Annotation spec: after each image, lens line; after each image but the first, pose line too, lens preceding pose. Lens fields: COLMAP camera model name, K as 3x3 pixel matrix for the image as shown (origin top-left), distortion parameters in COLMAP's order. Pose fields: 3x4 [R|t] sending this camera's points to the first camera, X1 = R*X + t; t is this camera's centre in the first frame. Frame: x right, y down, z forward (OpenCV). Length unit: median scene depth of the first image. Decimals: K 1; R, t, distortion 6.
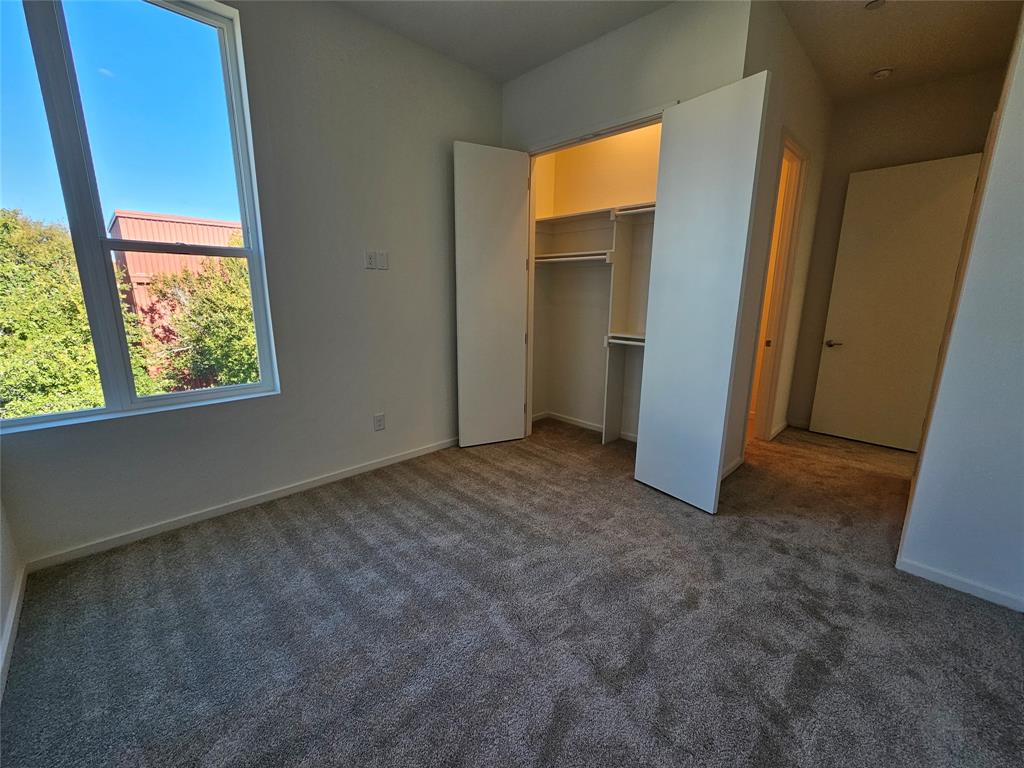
lens RADIAL K [[418.6, 0, 515.4], [0, 418.6, 381.2], [0, 0, 1]] dist [-0.002016, -0.000199]
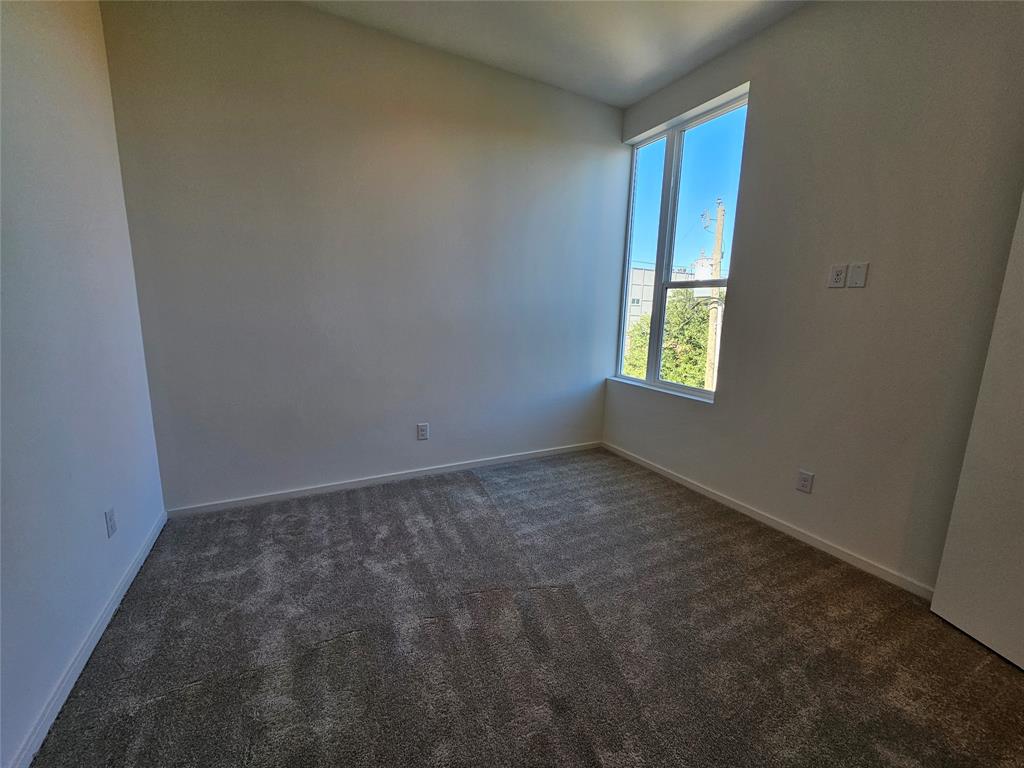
lens RADIAL K [[418.6, 0, 515.4], [0, 418.6, 381.2], [0, 0, 1]] dist [-0.002016, -0.000199]
pose [[-0.282016, 0.138925, -0.949298, 0.726689], [-0.239403, 0.947971, 0.209852, -0.151414], [0.929060, 0.286447, -0.234083, 0.826914]]
